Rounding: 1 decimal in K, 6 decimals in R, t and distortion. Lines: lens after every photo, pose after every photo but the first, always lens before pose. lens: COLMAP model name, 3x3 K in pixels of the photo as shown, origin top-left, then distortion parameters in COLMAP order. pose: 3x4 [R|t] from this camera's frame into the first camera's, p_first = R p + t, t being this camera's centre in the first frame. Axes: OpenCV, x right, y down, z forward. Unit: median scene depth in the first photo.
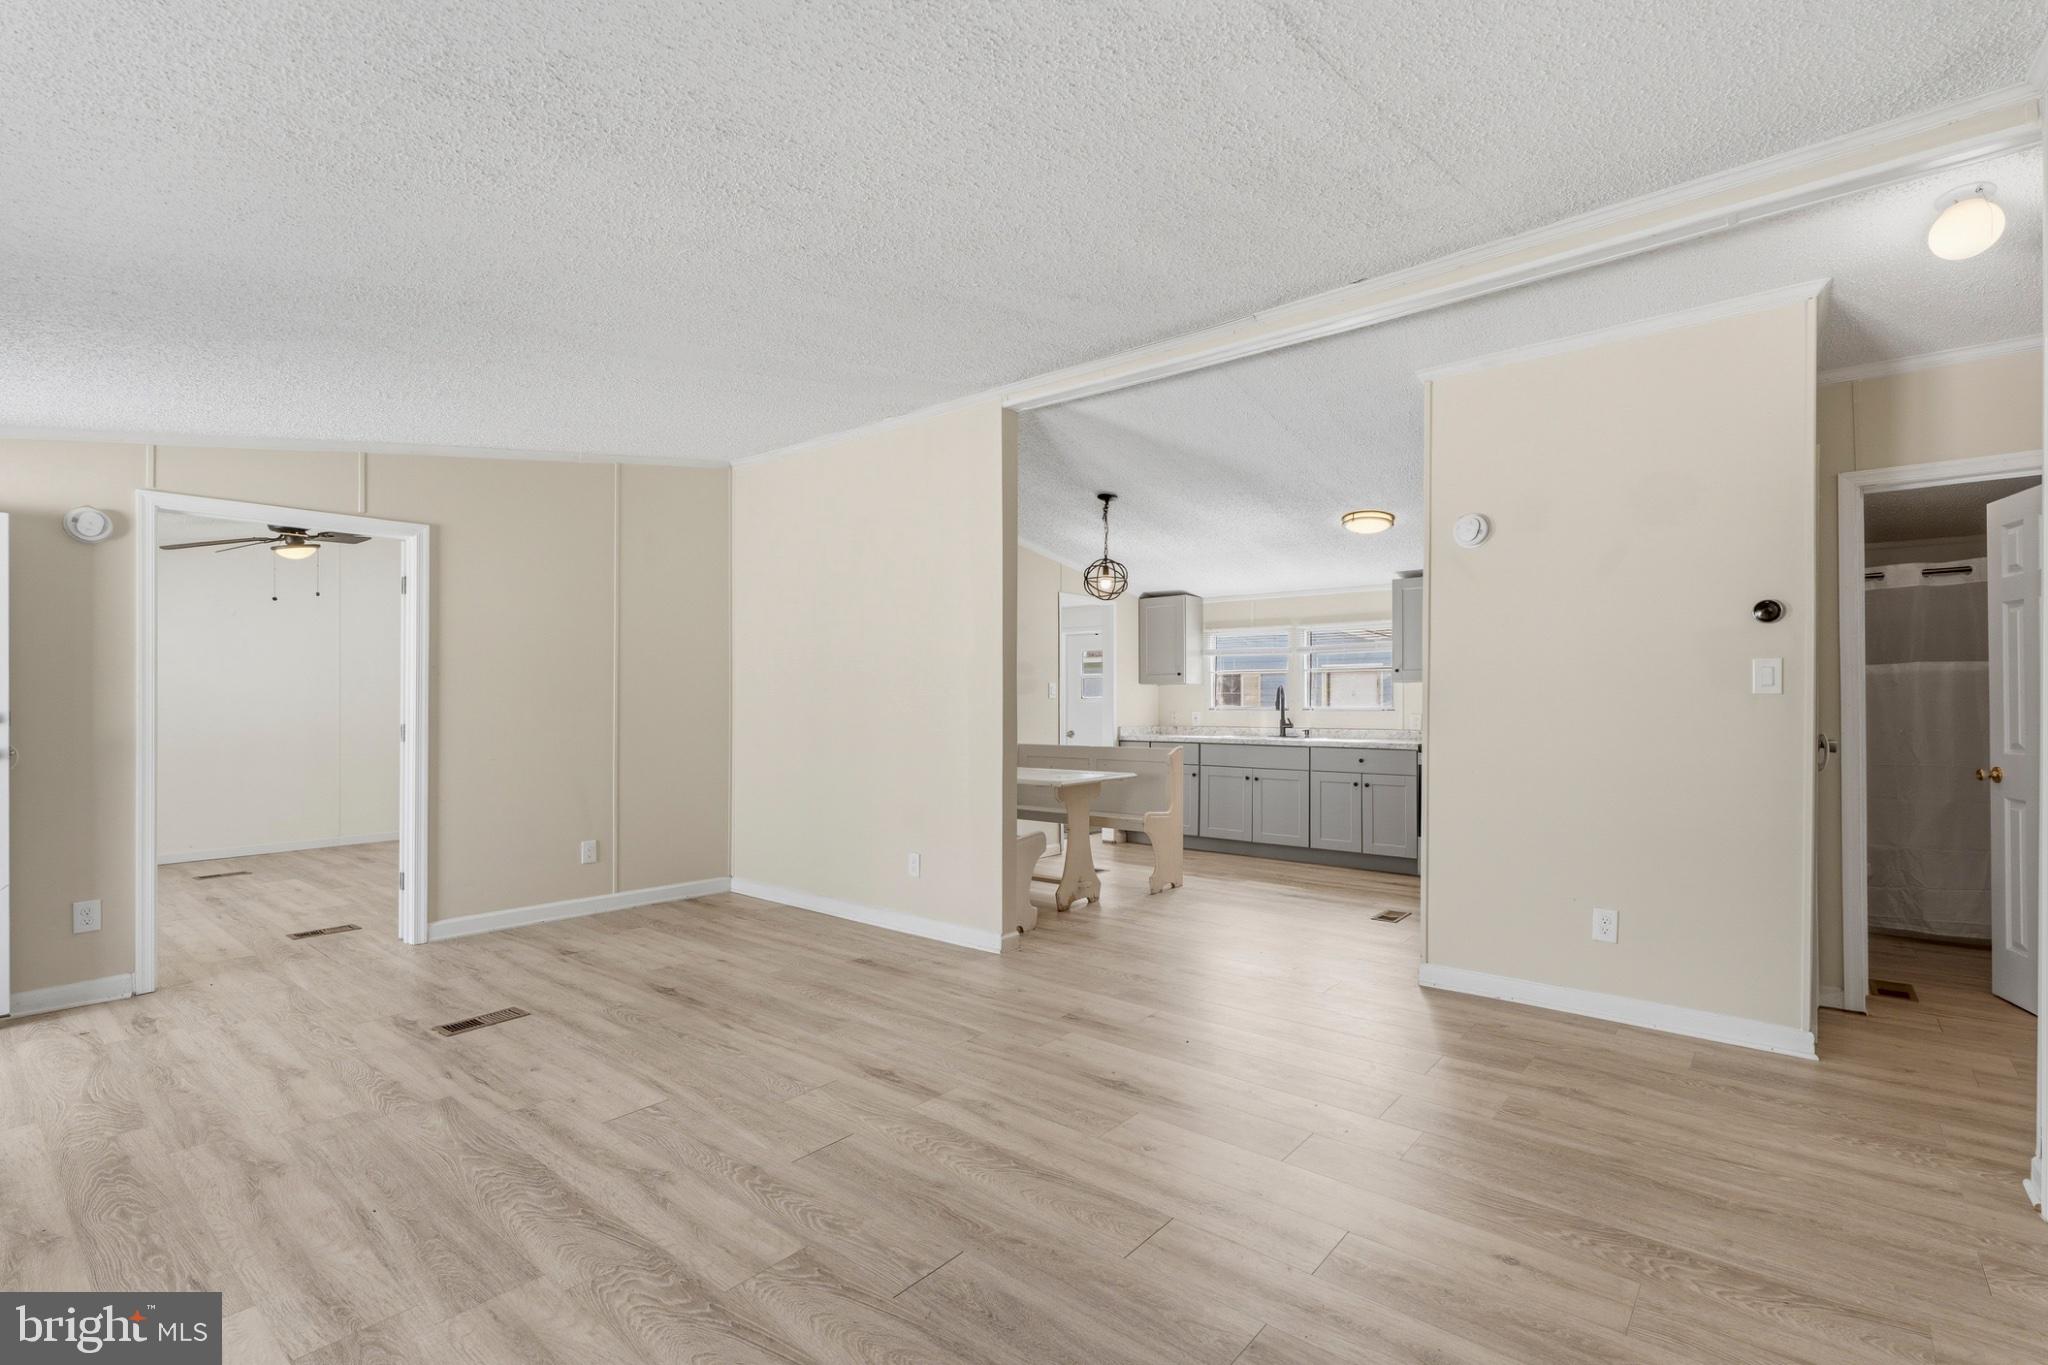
lens RADIAL K [[909.2, 0, 1028.4], [0, 909.2, 687.3], [0, 0, 1]] dist [0.001582, -0.000131]
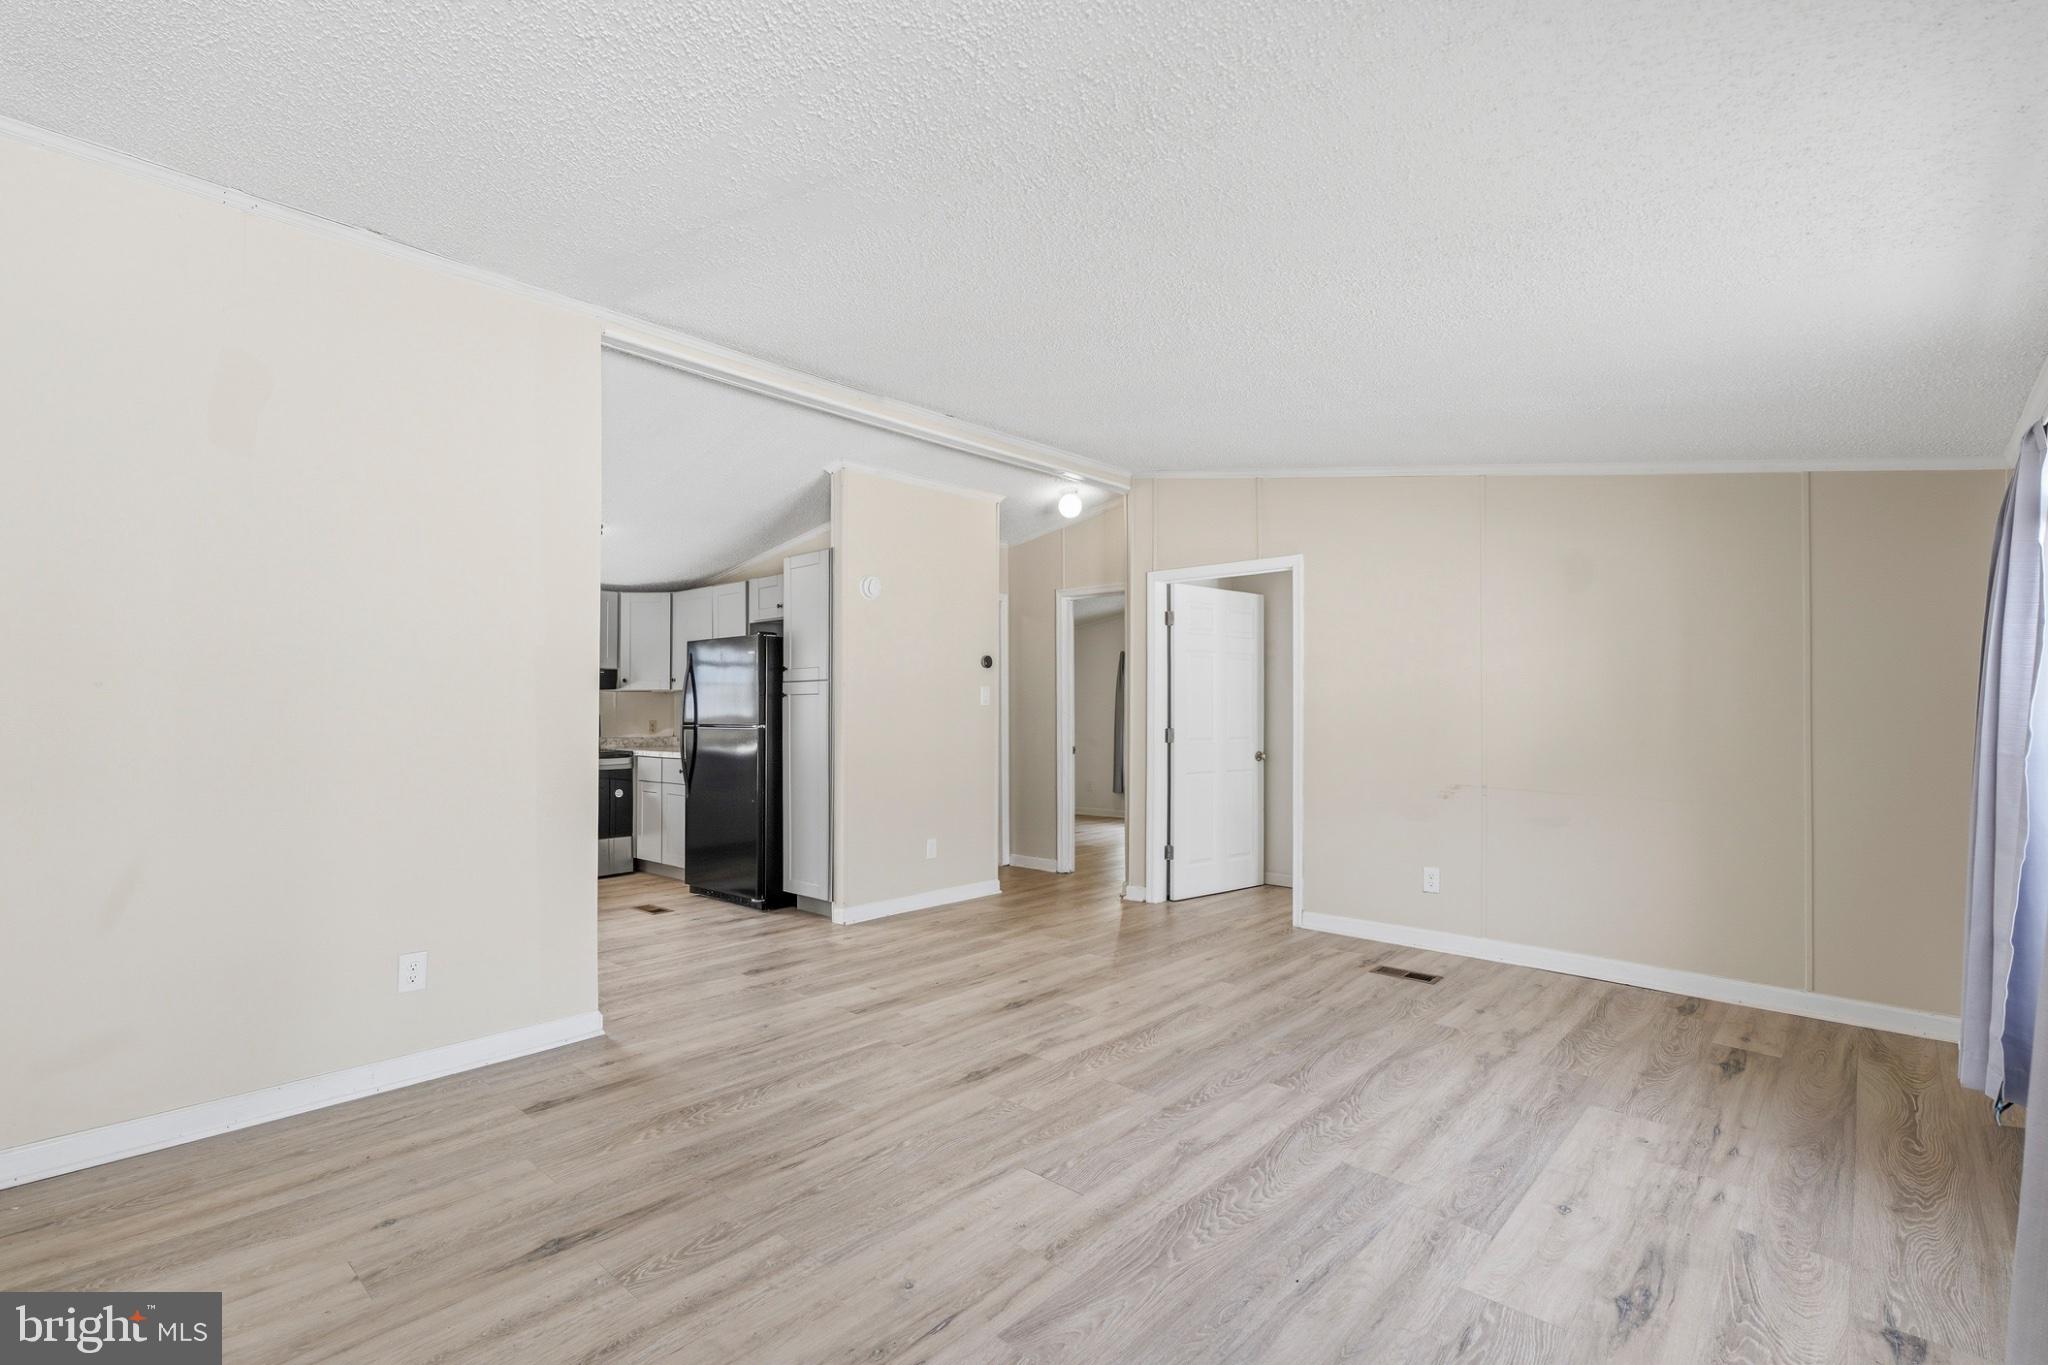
lens RADIAL K [[909.2, 0, 1028.4], [0, 909.2, 687.3], [0, 0, 1]] dist [0.001582, -0.000131]
pose [[0.070060, 0.022242, 0.997295, -1.268010], [-0.015111, 0.999660, -0.021233, 0.007269], [-0.997428, -0.013582, 0.070372, 0.930120]]
